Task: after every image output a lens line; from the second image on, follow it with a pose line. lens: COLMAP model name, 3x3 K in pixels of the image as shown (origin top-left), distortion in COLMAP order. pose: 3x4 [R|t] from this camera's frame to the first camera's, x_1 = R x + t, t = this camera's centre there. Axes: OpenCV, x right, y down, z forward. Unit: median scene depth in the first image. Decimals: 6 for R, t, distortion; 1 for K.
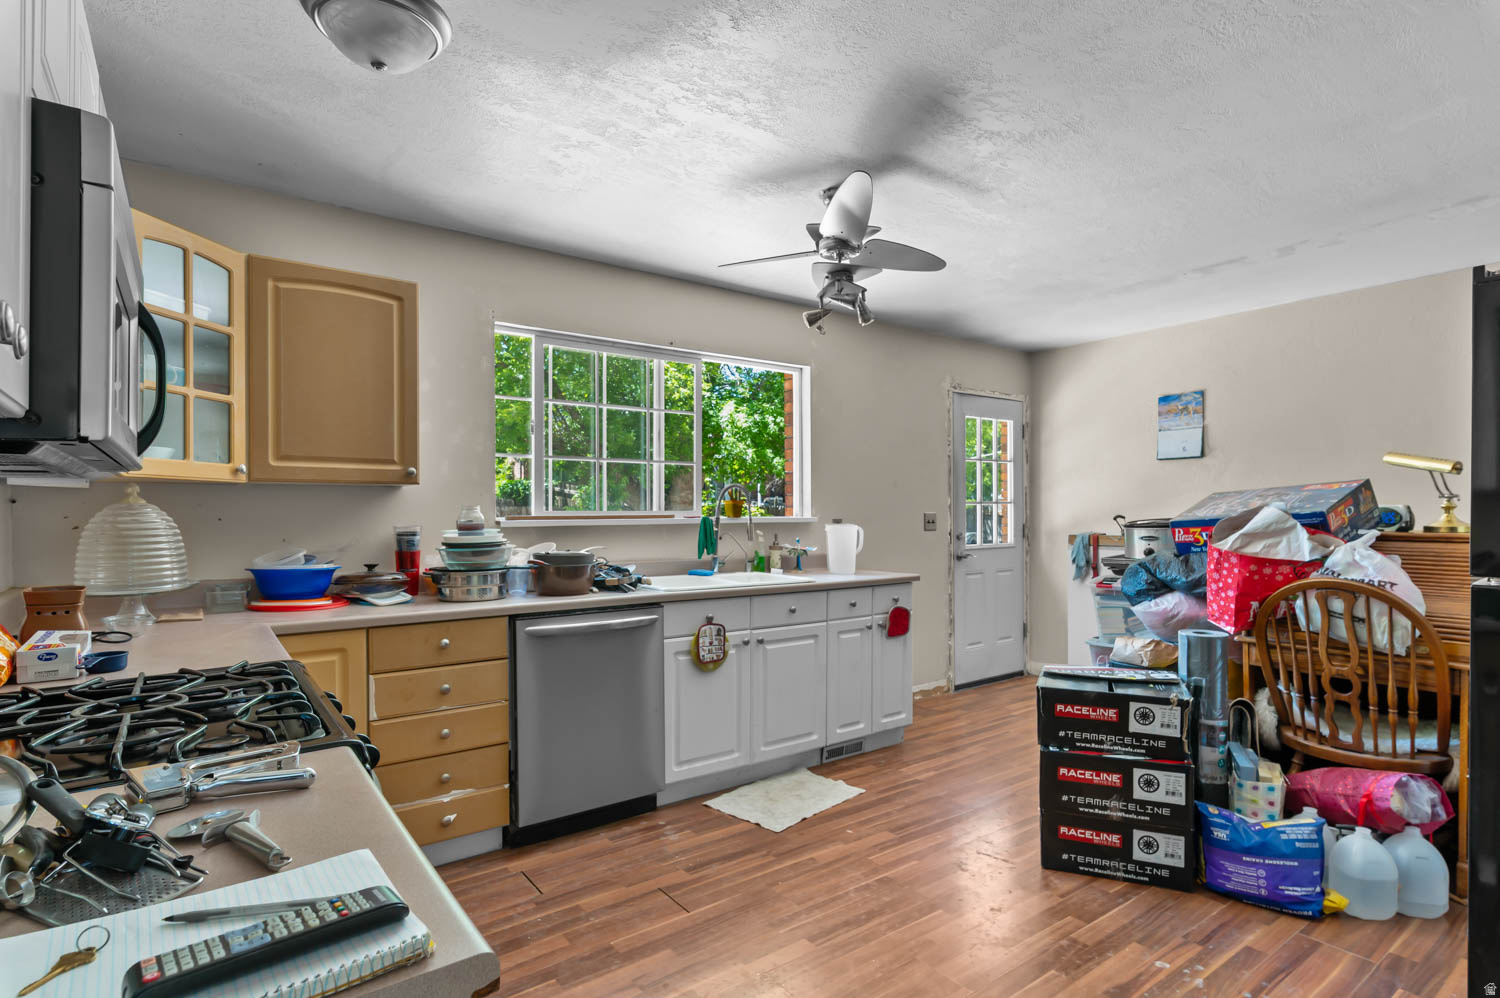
lens RADIAL K [[747.6, 0, 758.9], [0, 747.6, 506.7], [0, 0, 1]] dist [0.001411, 0.001315]
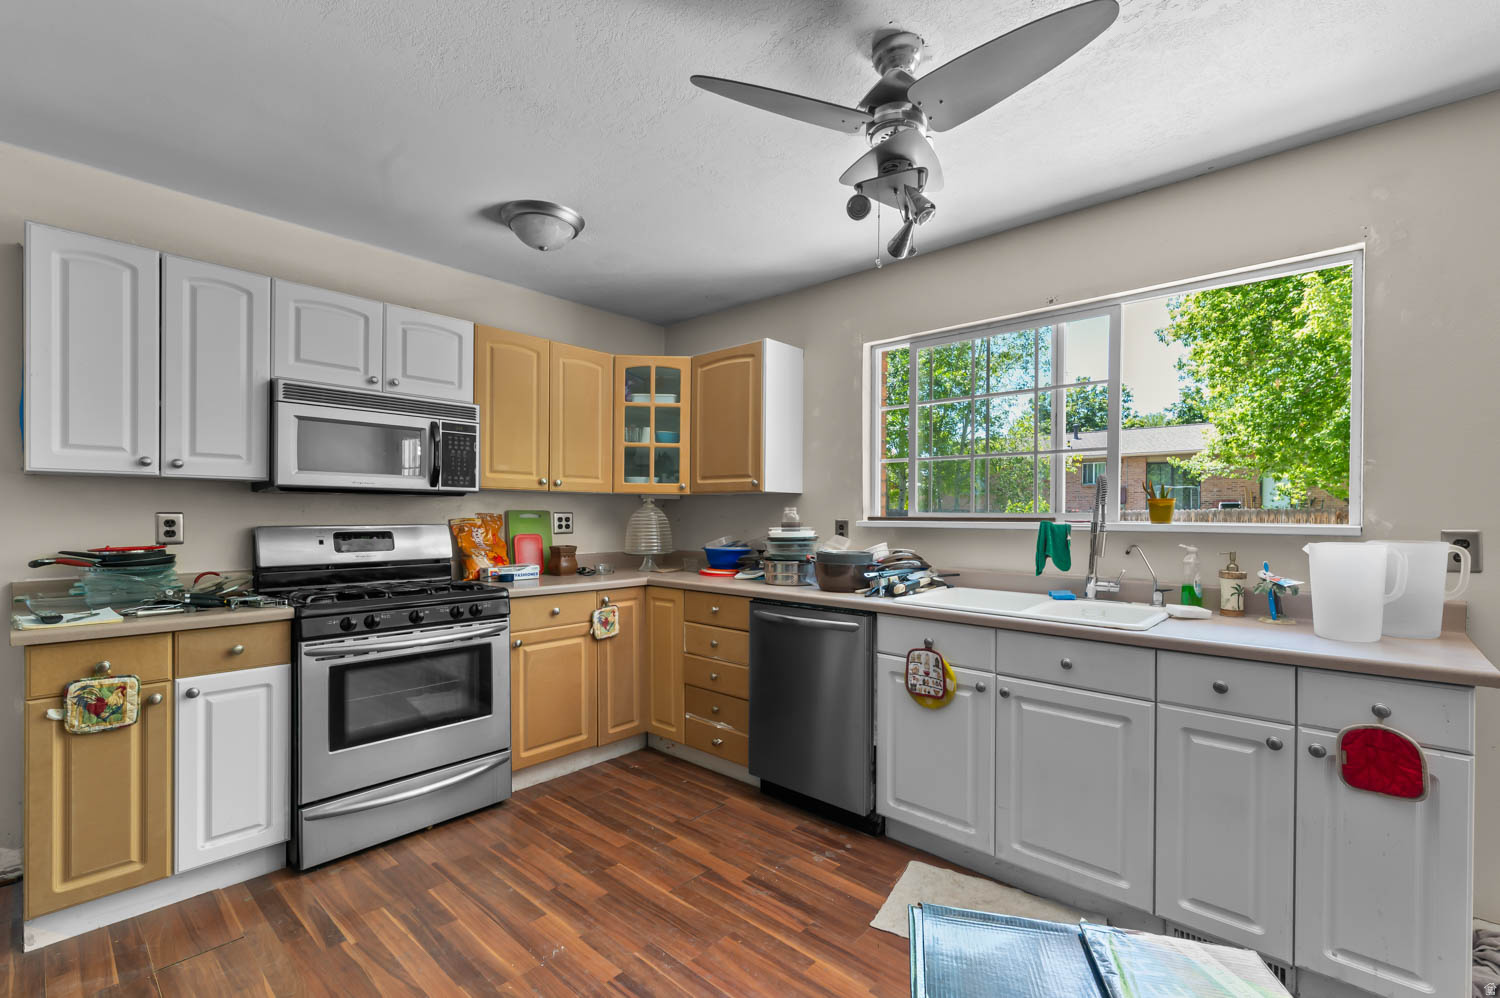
lens RADIAL K [[657.1, 0, 774.3], [0, 657.1, 514.6], [0, 0, 1]] dist [0.003420, 0.000307]
pose [[0.208995, 0.004649, -0.977906, 0.637078], [-0.000589, 0.999989, 0.004628, 0.005301], [0.977917, -0.000391, 0.208995, 0.721437]]
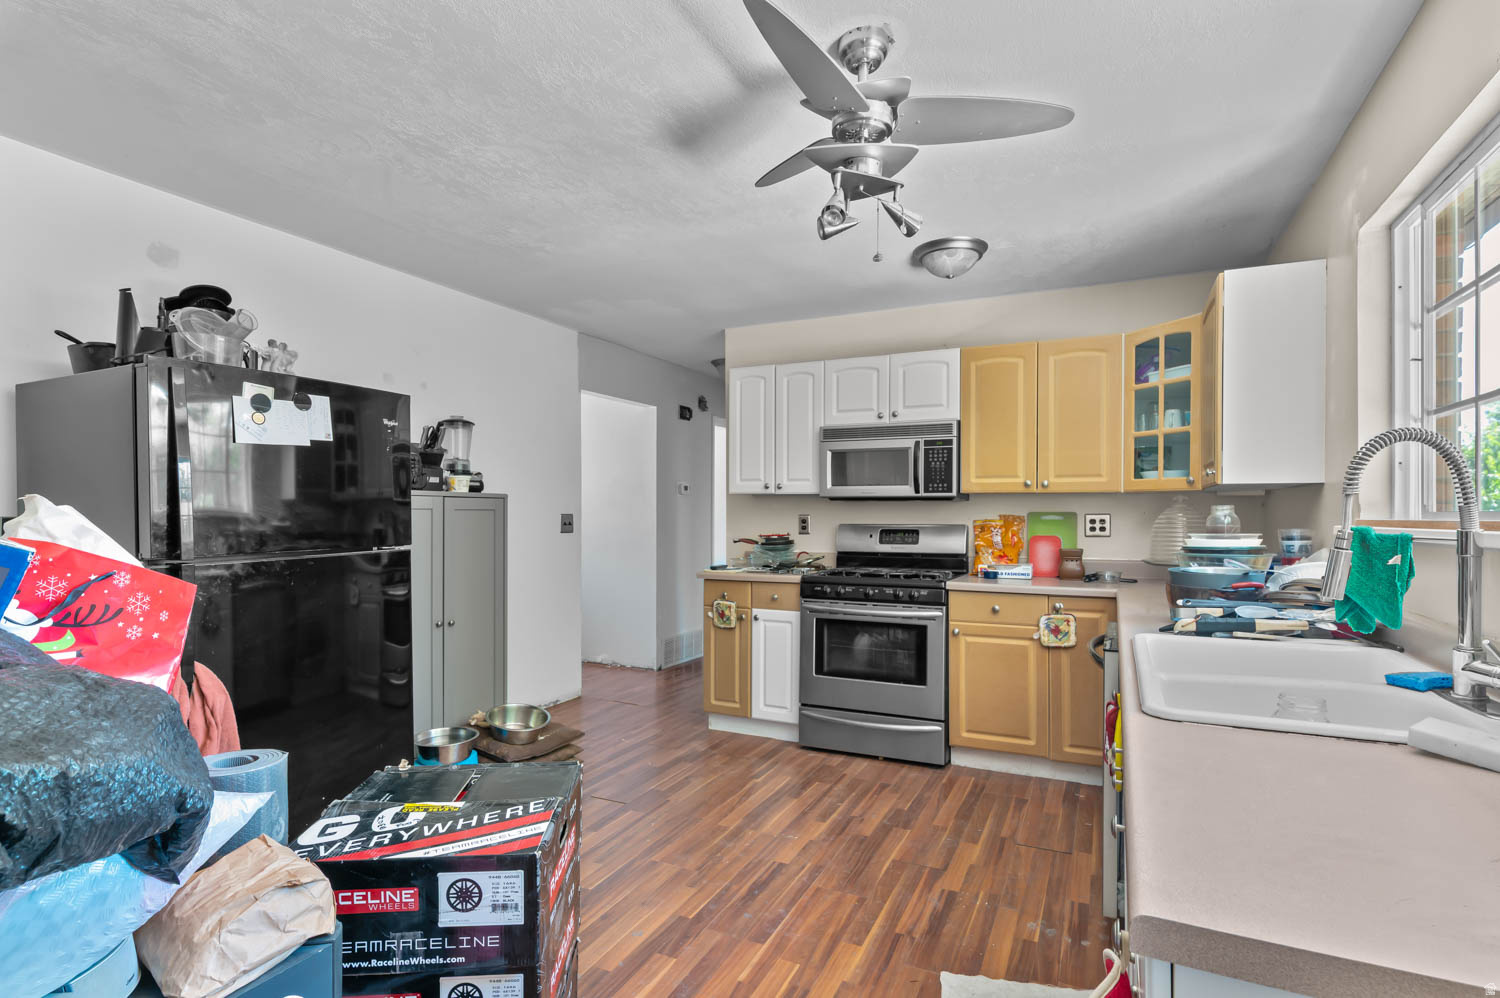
lens RADIAL K [[747.6, 0, 761.0], [0, 747.6, 510.5], [0, 0, 1]] dist [0.001411, 0.001315]
pose [[-0.886305, -0.001298, -0.463100, 0.471470], [0.003158, 0.999956, -0.008845, 0.010639], [0.463091, -0.009302, -0.886262, 1.465255]]
